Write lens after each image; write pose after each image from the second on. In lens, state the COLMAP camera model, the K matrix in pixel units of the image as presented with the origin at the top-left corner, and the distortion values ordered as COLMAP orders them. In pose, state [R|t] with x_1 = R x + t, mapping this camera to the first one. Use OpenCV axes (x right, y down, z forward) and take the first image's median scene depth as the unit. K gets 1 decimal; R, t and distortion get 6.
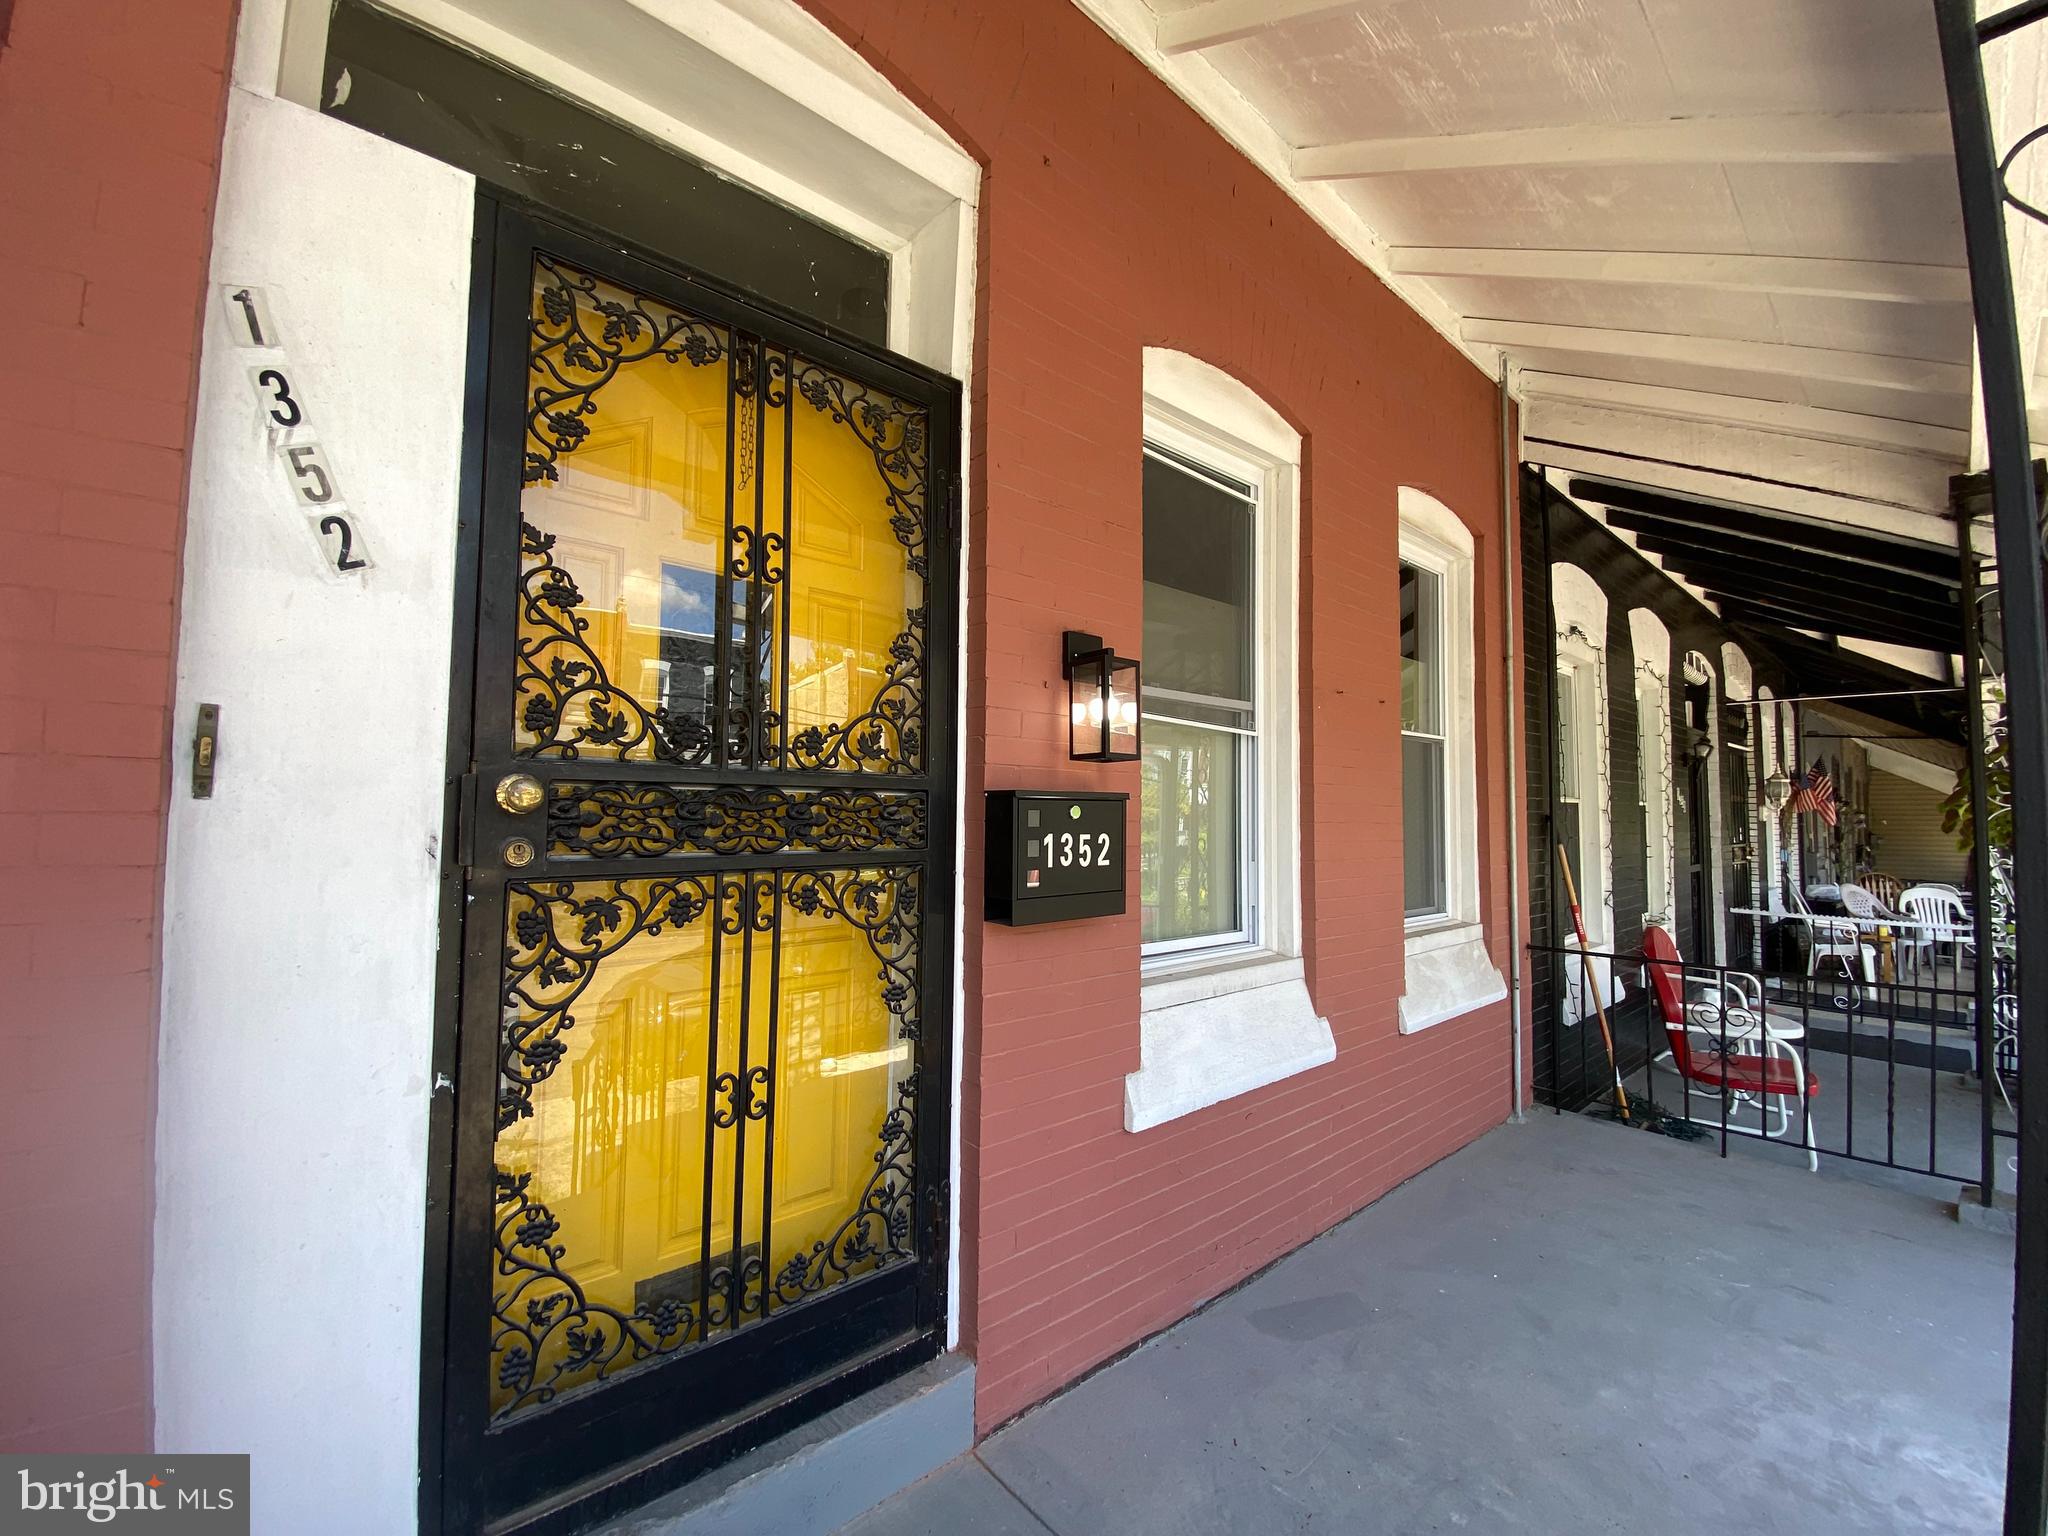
lens RADIAL K [[826.4, 0, 1017.5], [0, 826.4, 773.1], [0, 0, 1]] dist [0.030267, -0.025205]
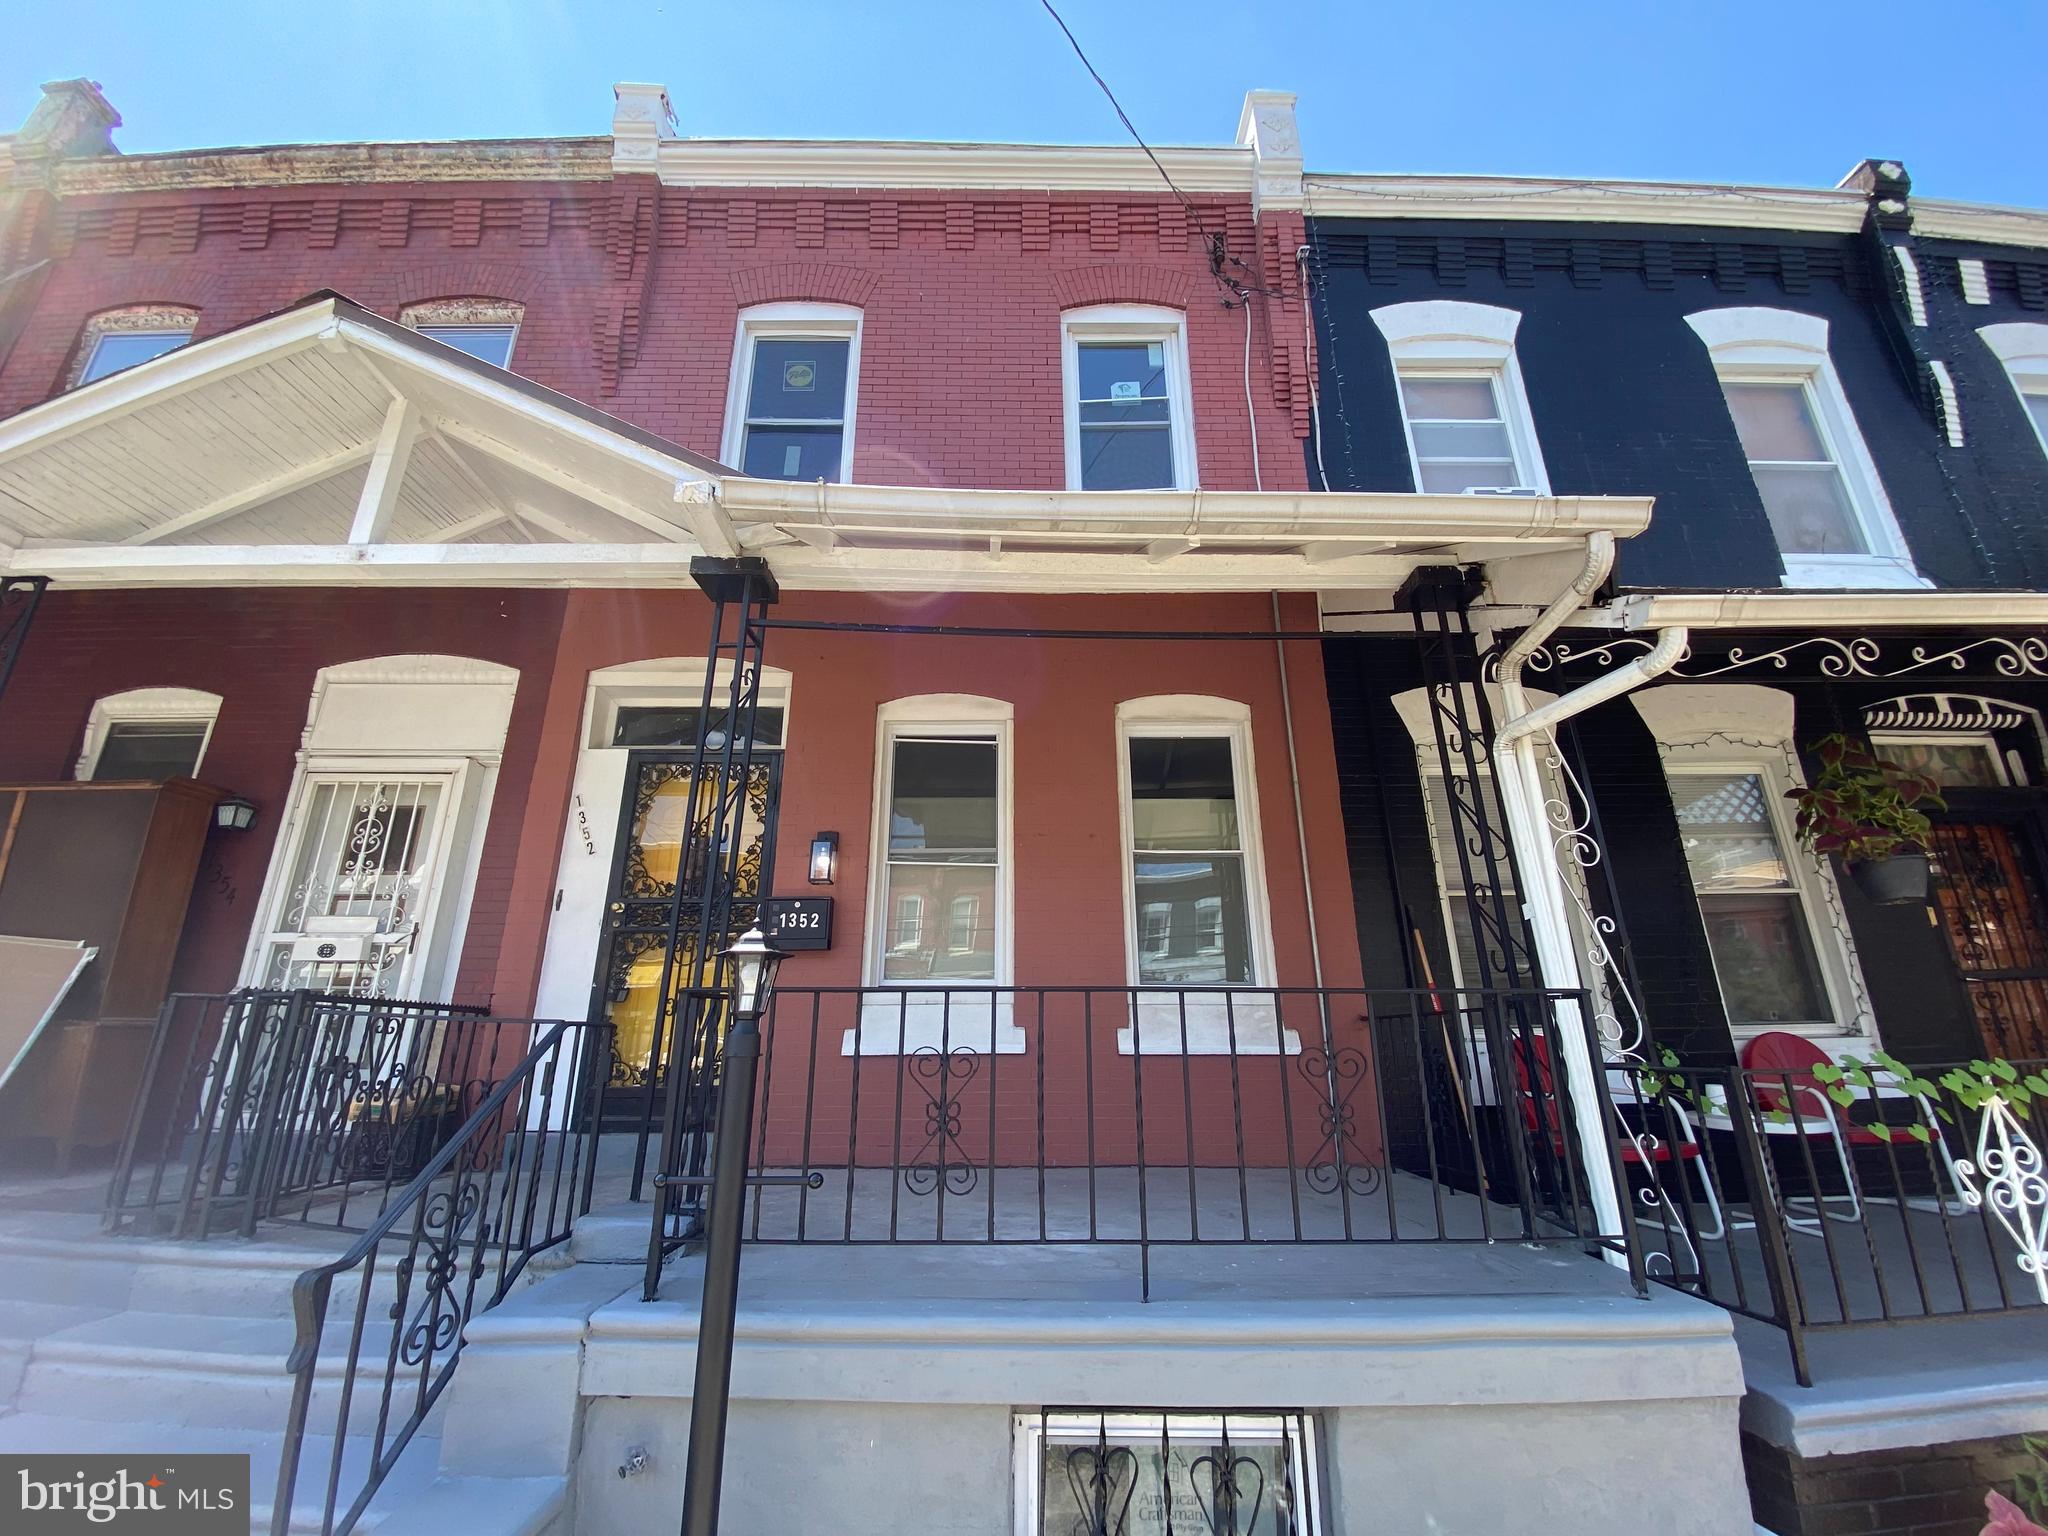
lens RADIAL K [[826.4, 0, 1017.5], [0, 826.4, 773.1], [0, 0, 1]] dist [0.030267, -0.025205]
pose [[0.779567, -0.214984, -0.588266, 2.652301], [0.046891, 0.956642, -0.287468, 0.516062], [0.624561, 0.196517, 0.755847, -0.680348]]
